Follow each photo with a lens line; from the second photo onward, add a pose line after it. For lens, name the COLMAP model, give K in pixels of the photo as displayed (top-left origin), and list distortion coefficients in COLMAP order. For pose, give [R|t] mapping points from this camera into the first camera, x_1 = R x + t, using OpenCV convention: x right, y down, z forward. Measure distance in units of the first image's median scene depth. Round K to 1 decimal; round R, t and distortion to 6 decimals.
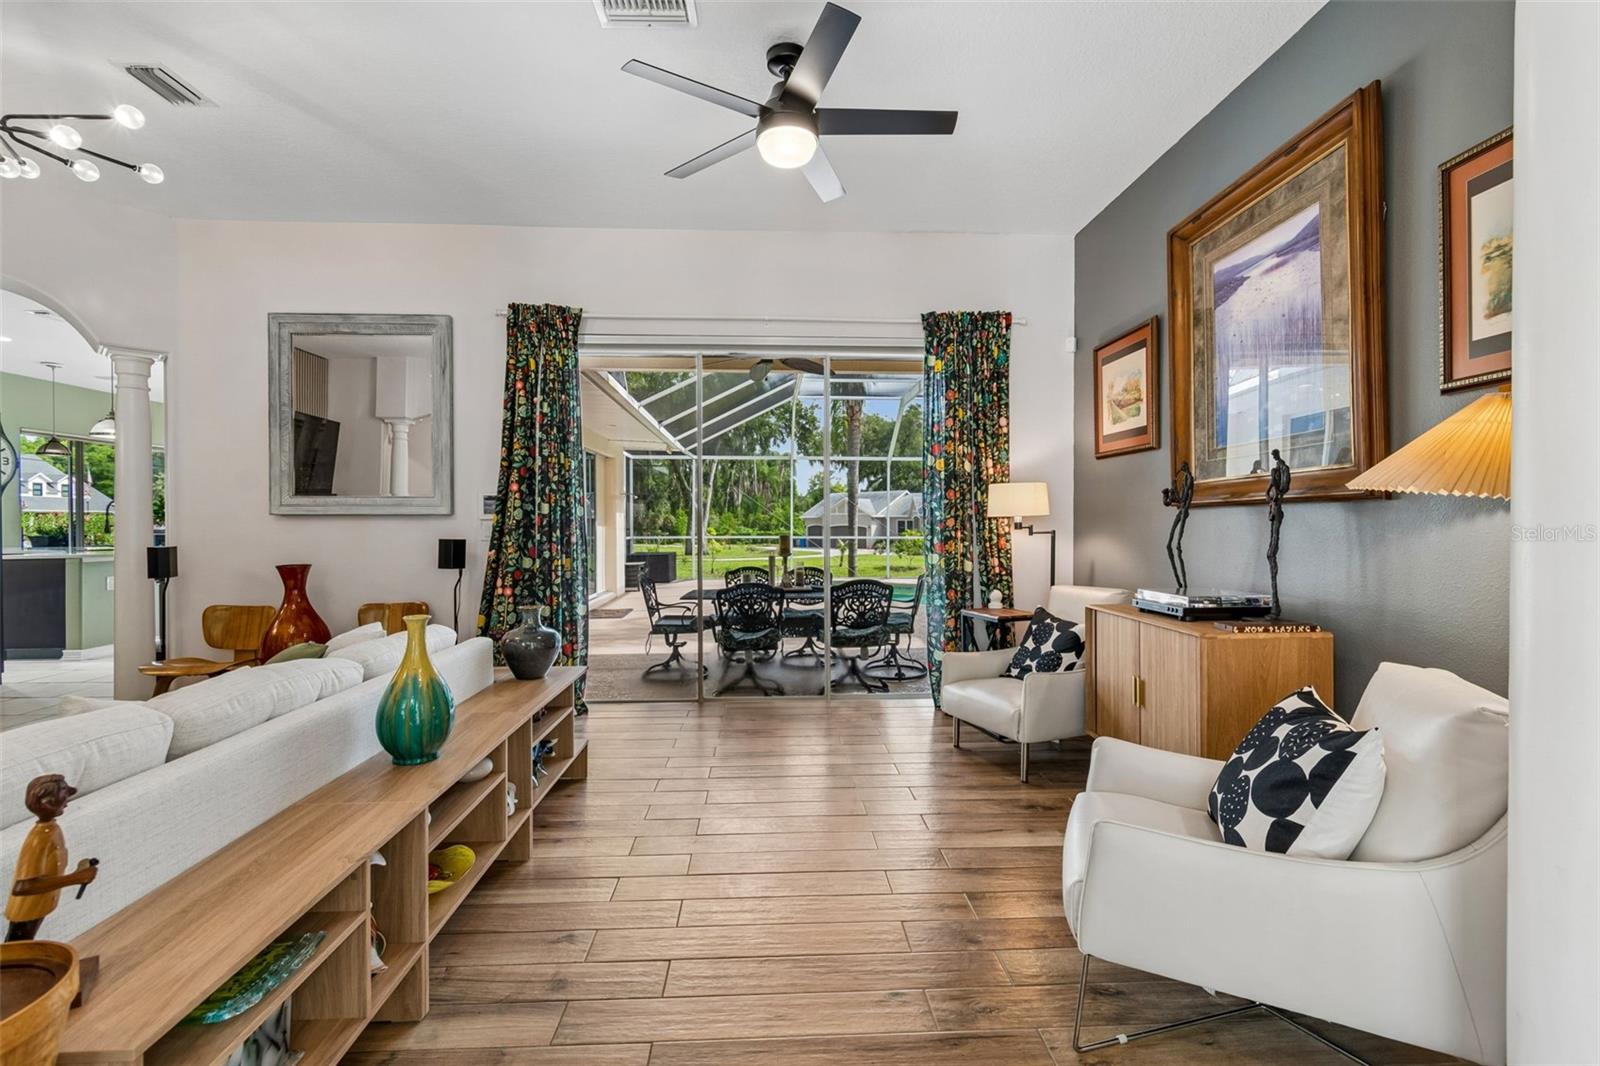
lens RADIAL K [[712.5, 0, 805.2], [0, 712.5, 525.4], [0, 0, 1]] dist [0.000670, 0.000638]
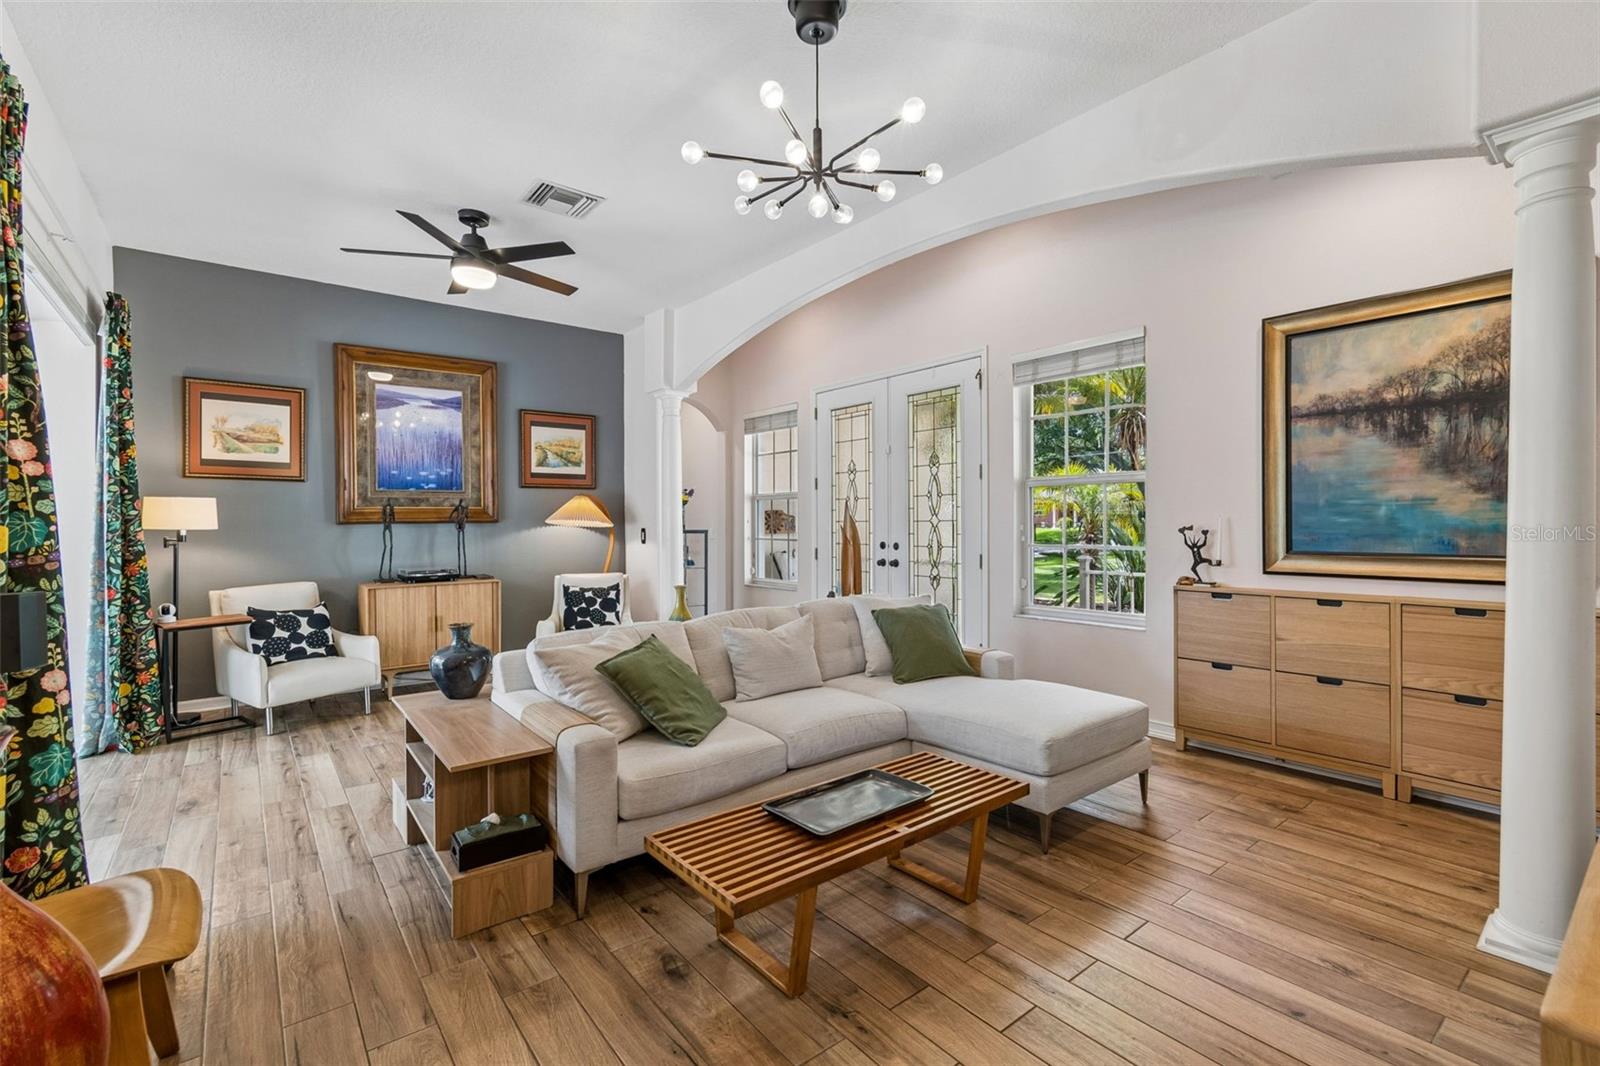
lens RADIAL K [[712.5, 0, 805.2], [0, 712.5, 525.4], [0, 0, 1]] dist [0.000670, 0.000638]
pose [[-0.576436, -0.000558, 0.817142, -1.013676], [0.007466, 0.999954, 0.005949, -0.017274], [-0.817108, 0.009530, -0.576405, 0.811272]]
